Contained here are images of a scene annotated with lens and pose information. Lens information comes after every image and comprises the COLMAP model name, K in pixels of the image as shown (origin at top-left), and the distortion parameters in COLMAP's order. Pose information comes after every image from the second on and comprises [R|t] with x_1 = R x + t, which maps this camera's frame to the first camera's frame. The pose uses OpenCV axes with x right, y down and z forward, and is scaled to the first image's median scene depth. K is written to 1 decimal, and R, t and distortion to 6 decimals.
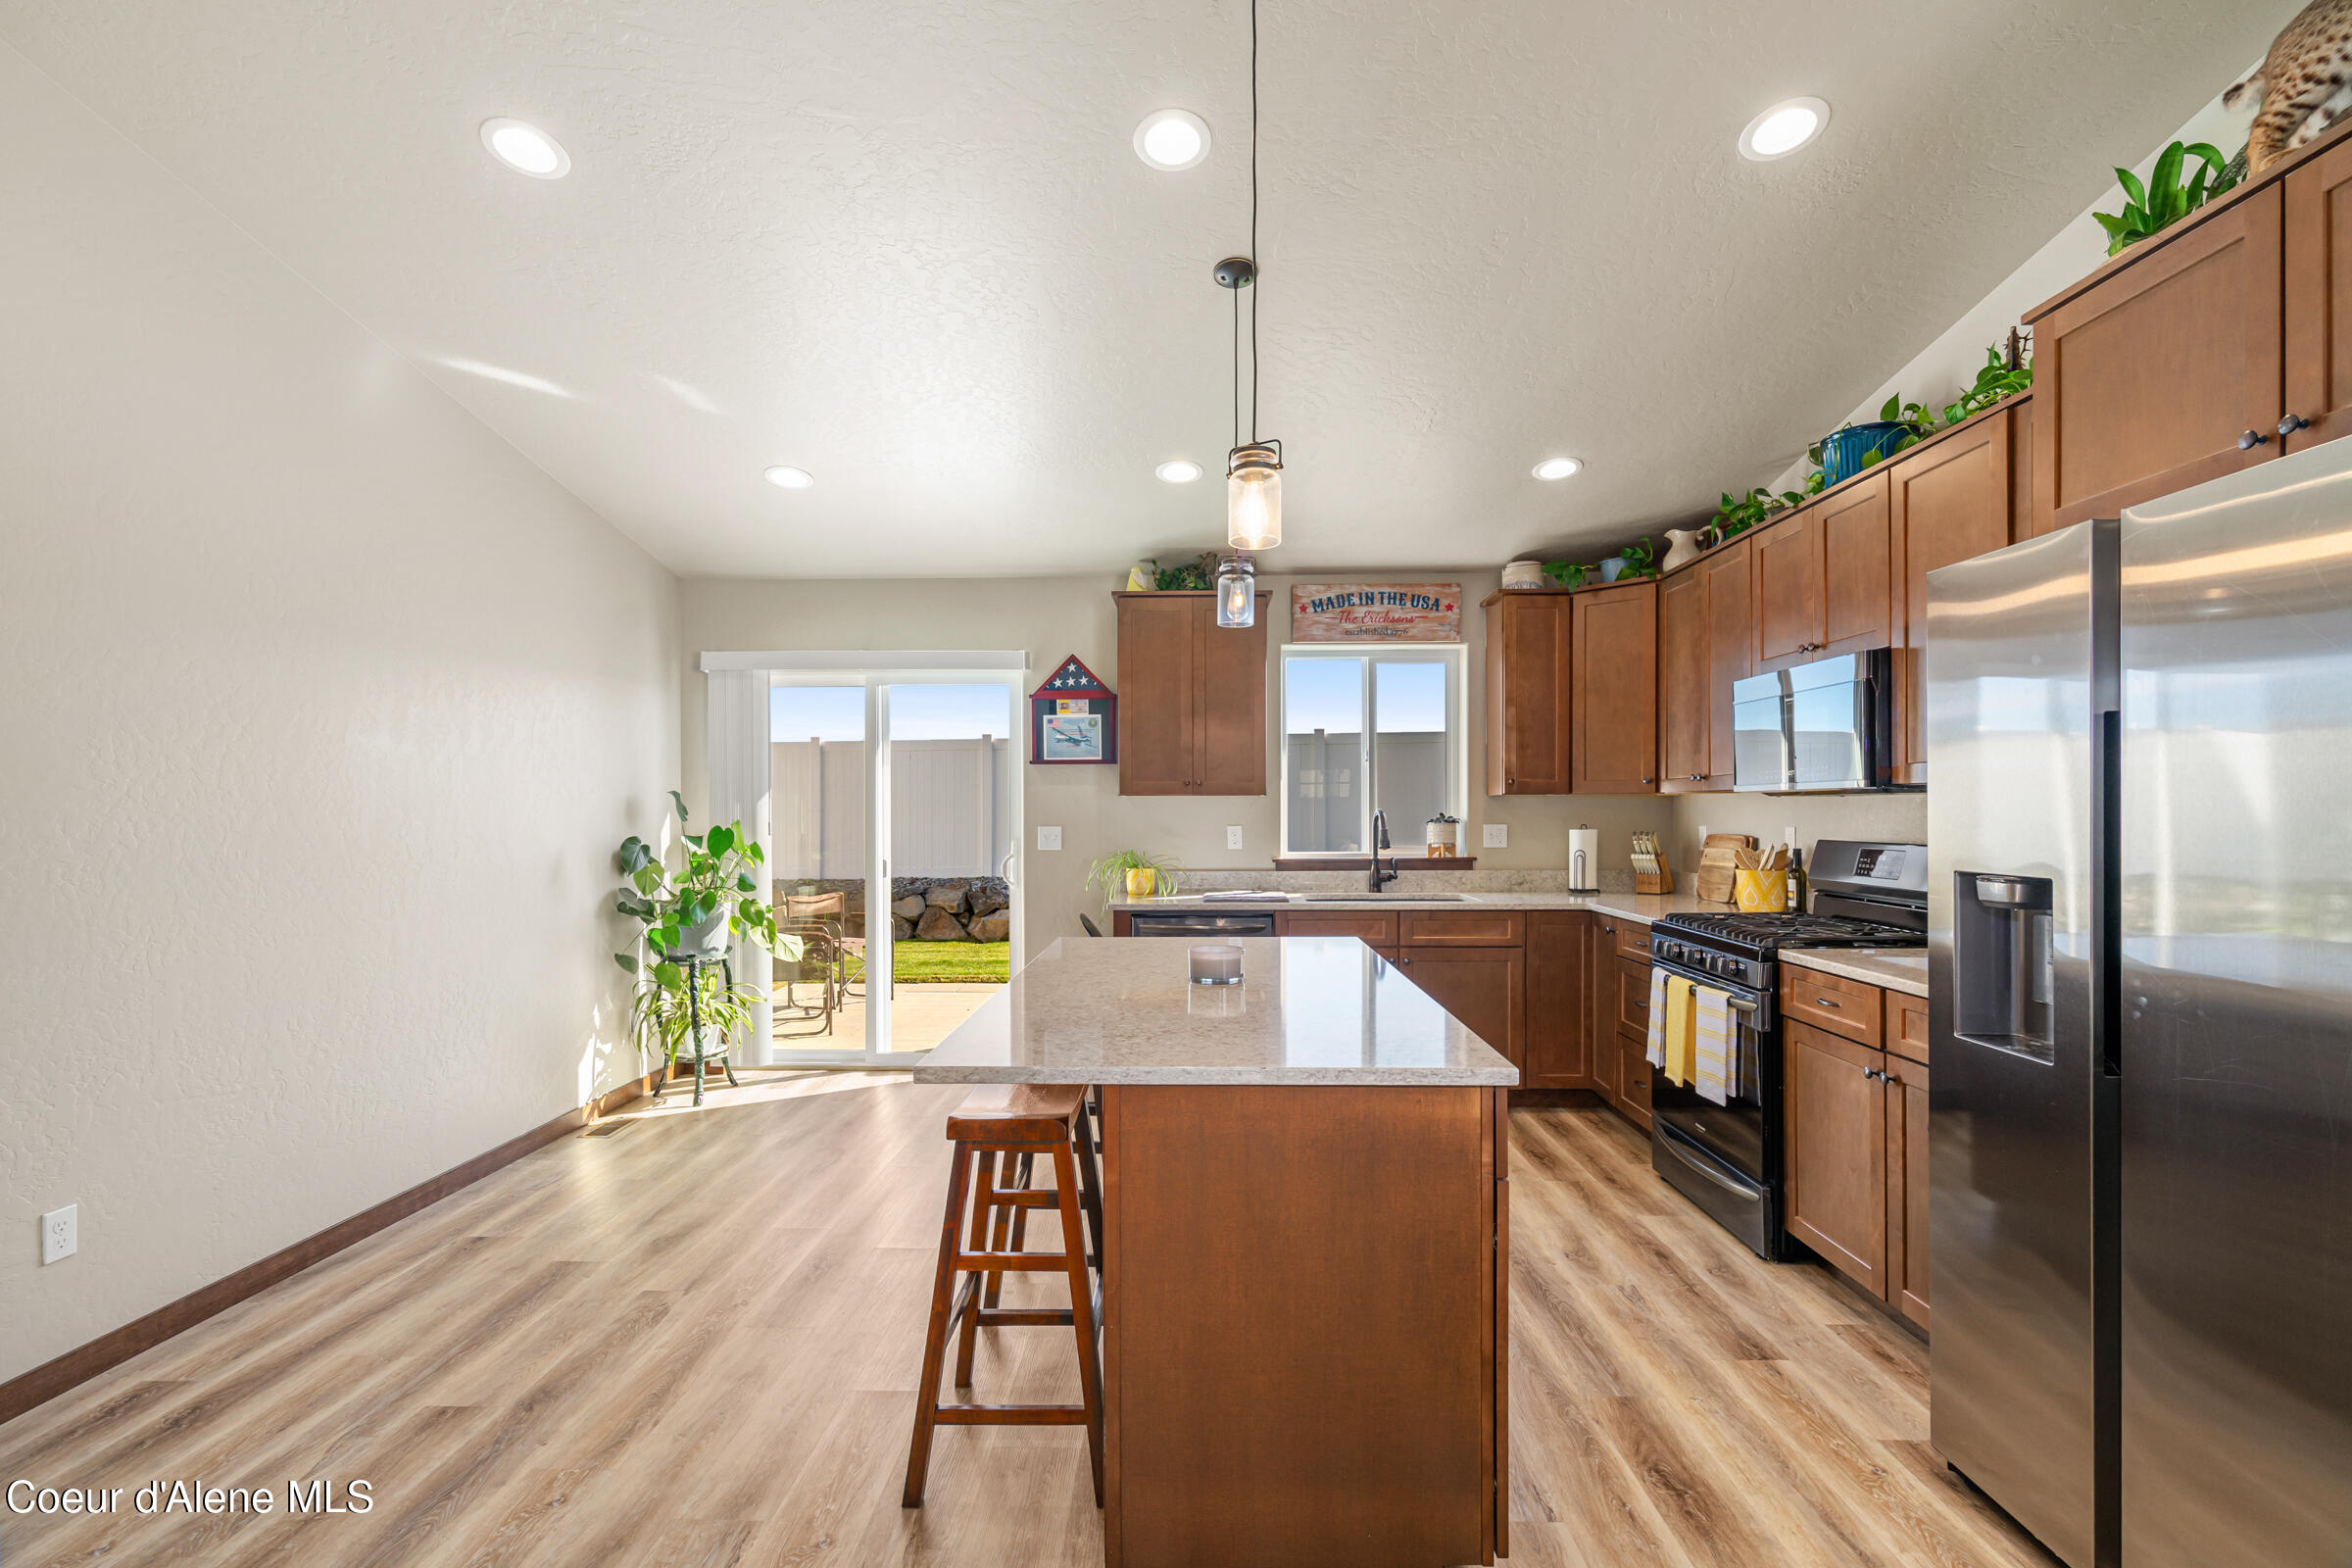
lens RADIAL K [[1085.2, 0, 1180.2], [0, 1085.2, 792.4], [0, 0, 1]] dist [0.004085, 0.000362]
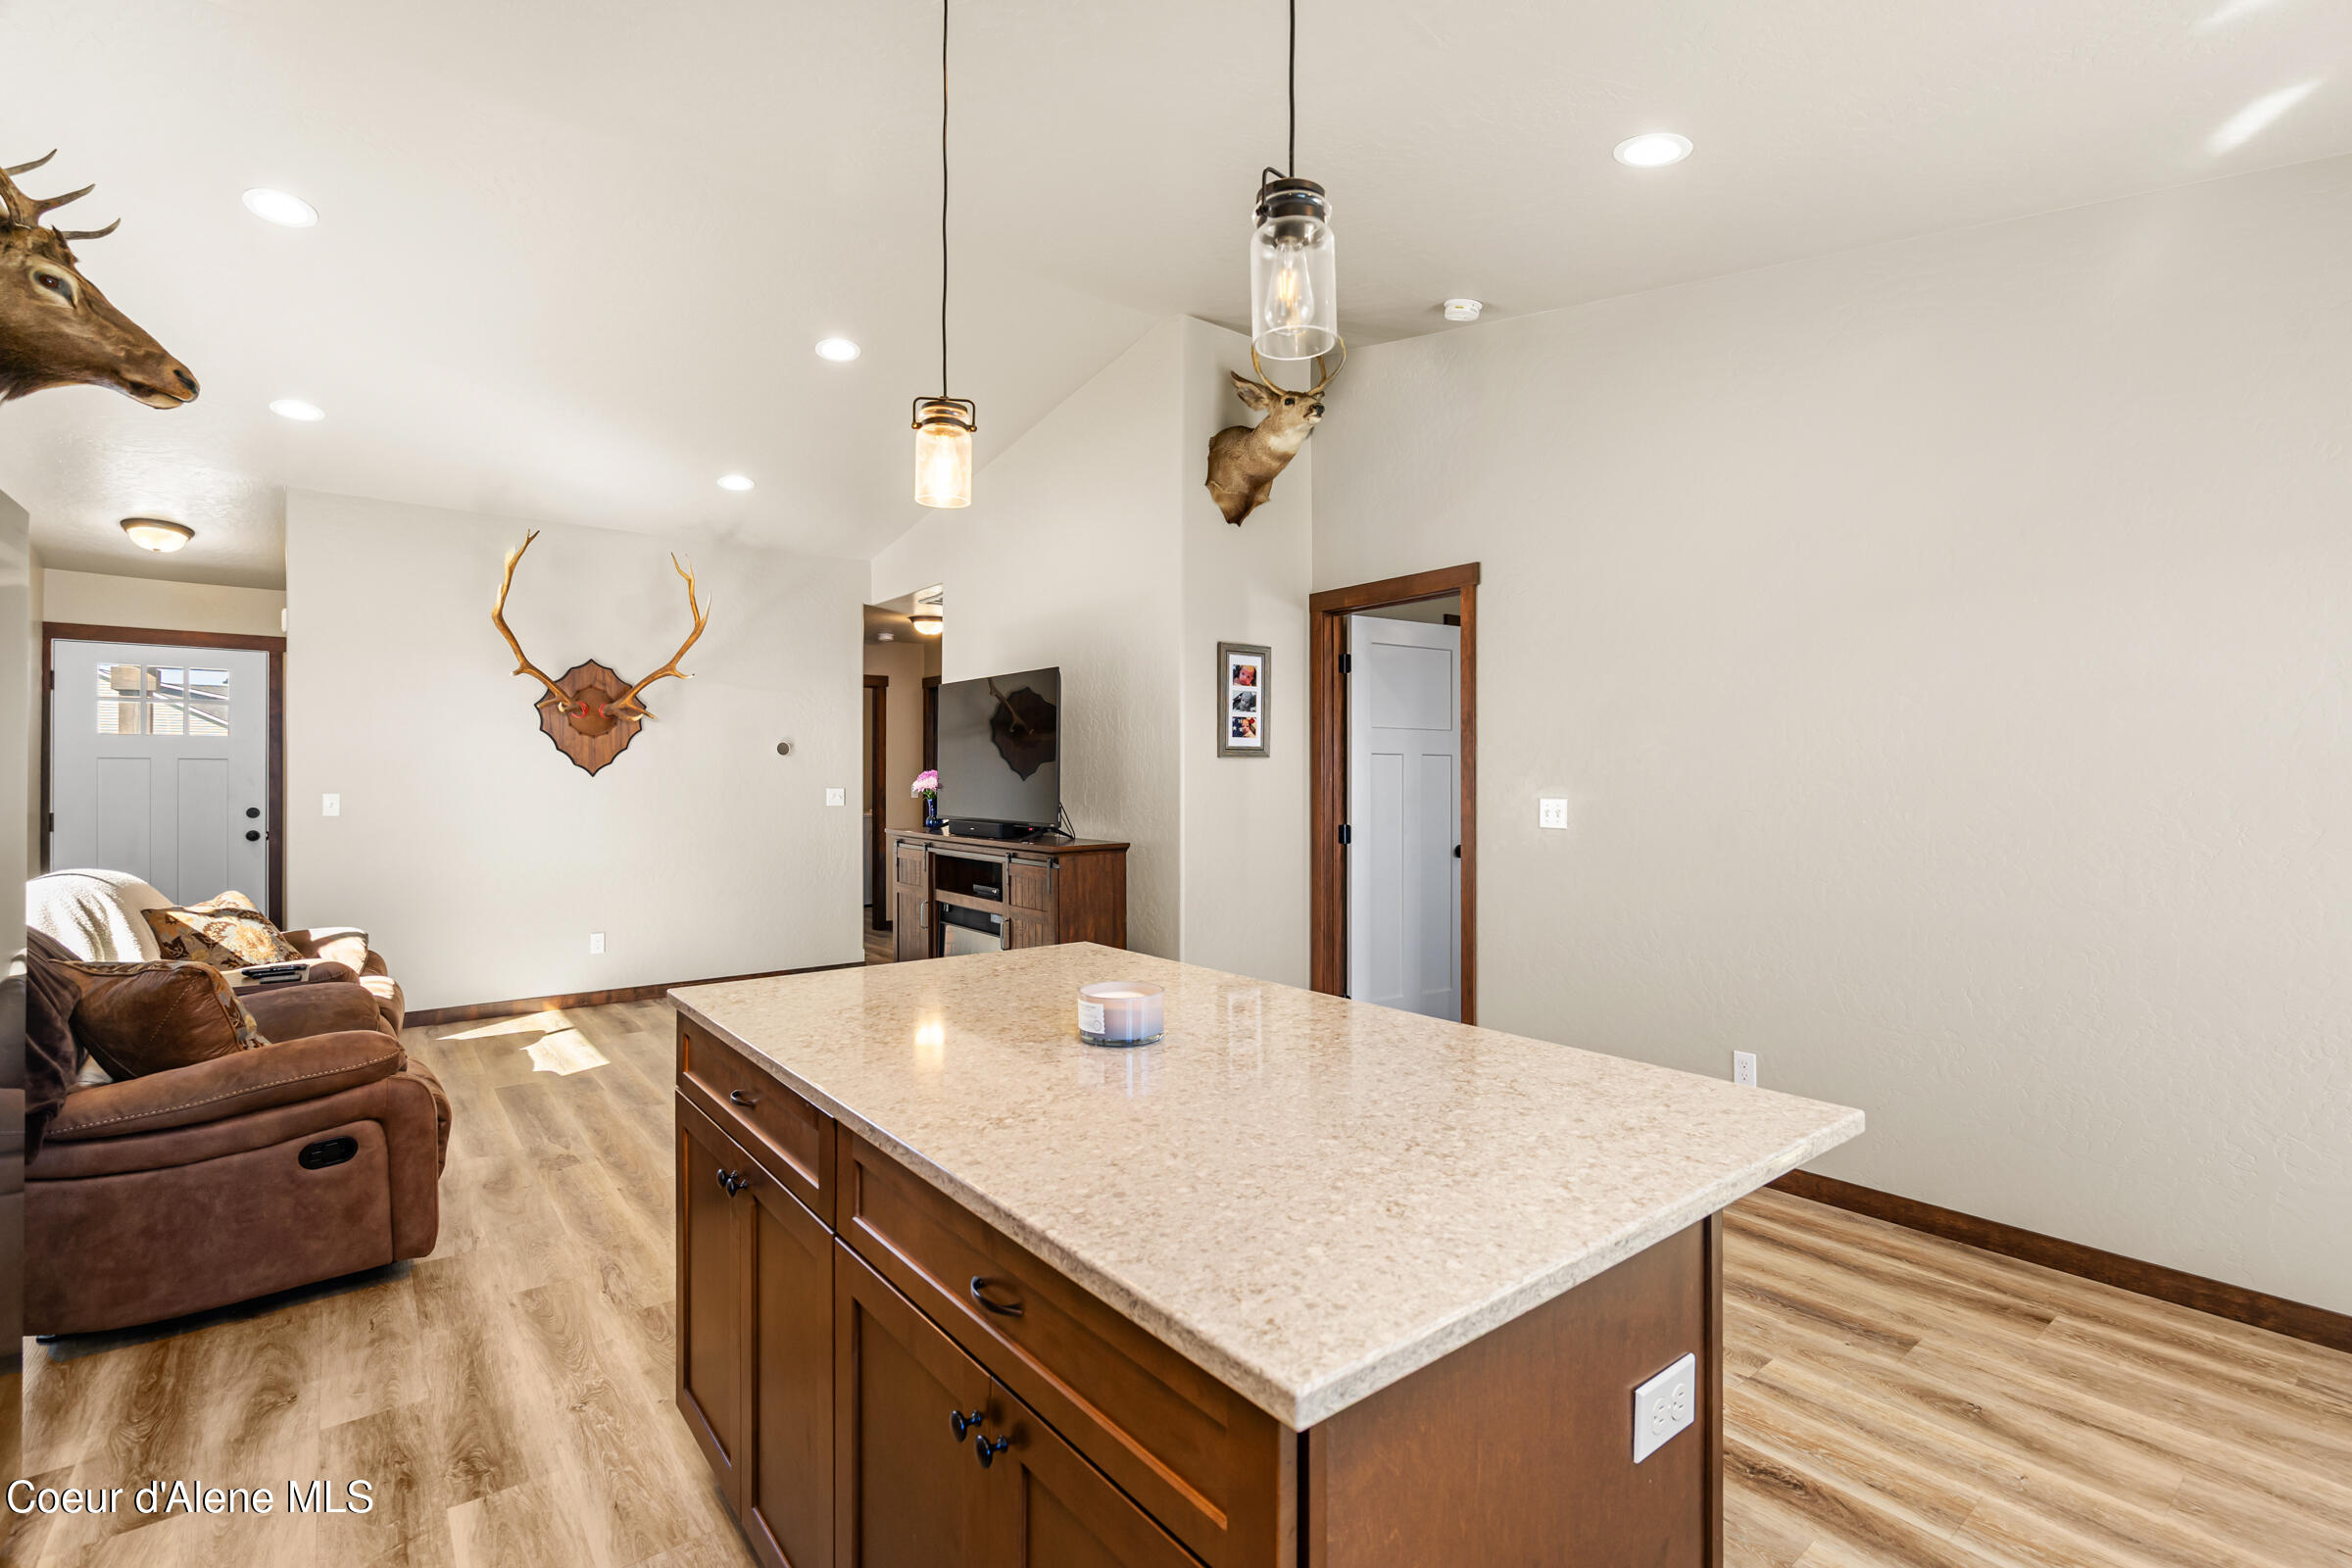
lens RADIAL K [[1085.2, 0, 1176.0], [0, 1085.2, 780.5], [0, 0, 1]] dist [0.004085, 0.000362]
pose [[-0.756102, 0.013198, -0.654321, 0.371814], [0.011955, 0.999908, 0.006353, 0.006003], [0.654345, -0.003019, -0.756190, 1.275322]]
